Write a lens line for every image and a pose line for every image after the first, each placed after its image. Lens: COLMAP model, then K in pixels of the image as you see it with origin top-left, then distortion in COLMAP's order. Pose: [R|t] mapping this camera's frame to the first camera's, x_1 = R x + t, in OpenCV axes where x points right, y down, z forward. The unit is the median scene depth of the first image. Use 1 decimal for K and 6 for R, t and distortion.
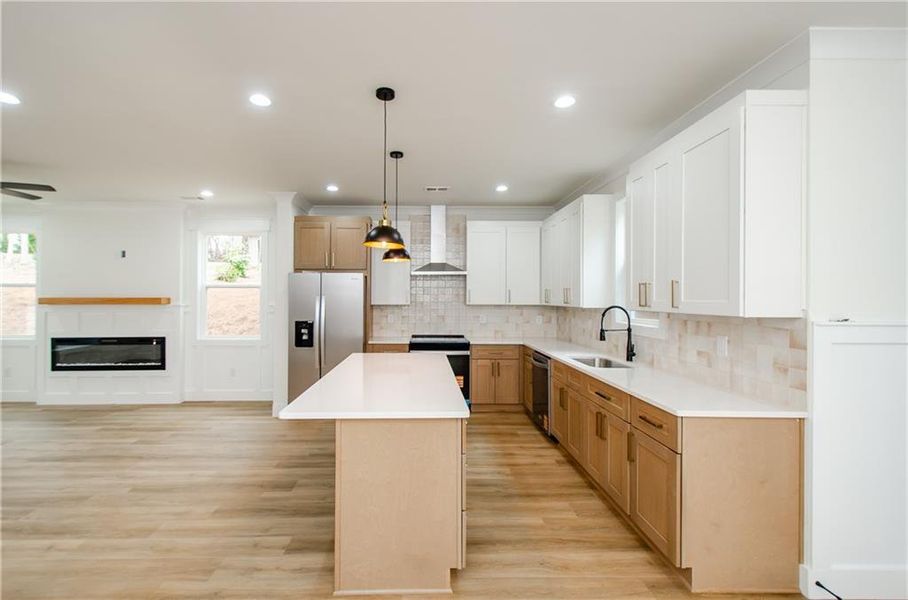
lens RADIAL K [[395.2, 0, 429.4], [0, 395.2, 299.8], [0, 0, 1]] dist [0.016951, -0.002984]
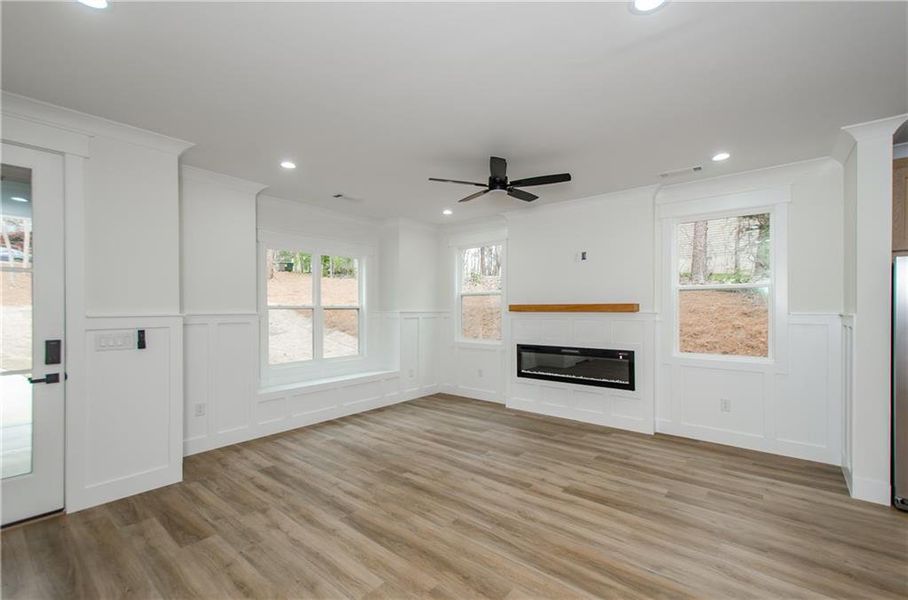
lens RADIAL K [[395.2, 0, 455.3], [0, 395.2, 311.3], [0, 0, 1]] dist [0.016951, -0.002984]
pose [[0.762649, 0.002344, -0.646809, -0.512909], [-0.000979, 0.999996, 0.002468, 0.011057], [0.646812, -0.001249, 0.762648, 0.160082]]
